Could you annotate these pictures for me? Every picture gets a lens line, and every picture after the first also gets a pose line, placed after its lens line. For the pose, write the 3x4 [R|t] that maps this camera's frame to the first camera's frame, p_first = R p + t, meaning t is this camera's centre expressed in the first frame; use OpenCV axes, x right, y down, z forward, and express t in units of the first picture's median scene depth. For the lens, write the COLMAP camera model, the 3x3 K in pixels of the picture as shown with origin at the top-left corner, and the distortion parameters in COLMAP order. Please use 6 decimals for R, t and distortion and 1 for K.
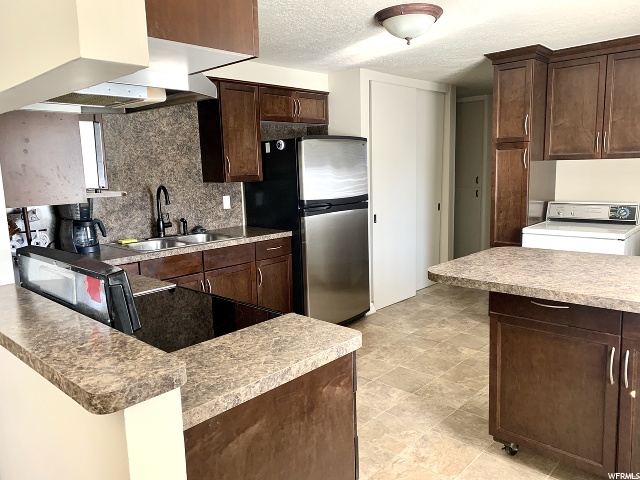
lens RADIAL K [[494.7, 0, 320.3], [0, 494.7, 238.7], [0, 0, 1]] dist [0.048736, -0.057910]
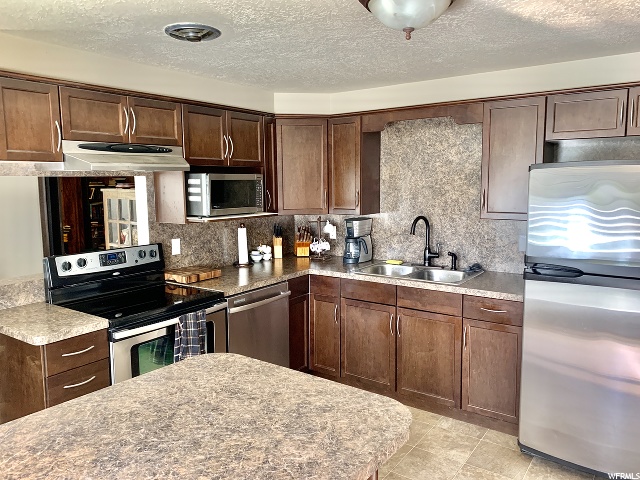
lens RADIAL K [[494.7, 0, 320.4], [0, 494.7, 239.5], [0, 0, 1]] dist [0.048736, -0.057910]
pose [[0.115151, 0.138455, -0.983652, 0.636996], [-0.145583, 0.981898, 0.121165, -0.145510], [0.982622, 0.129251, 0.133224, 0.639418]]
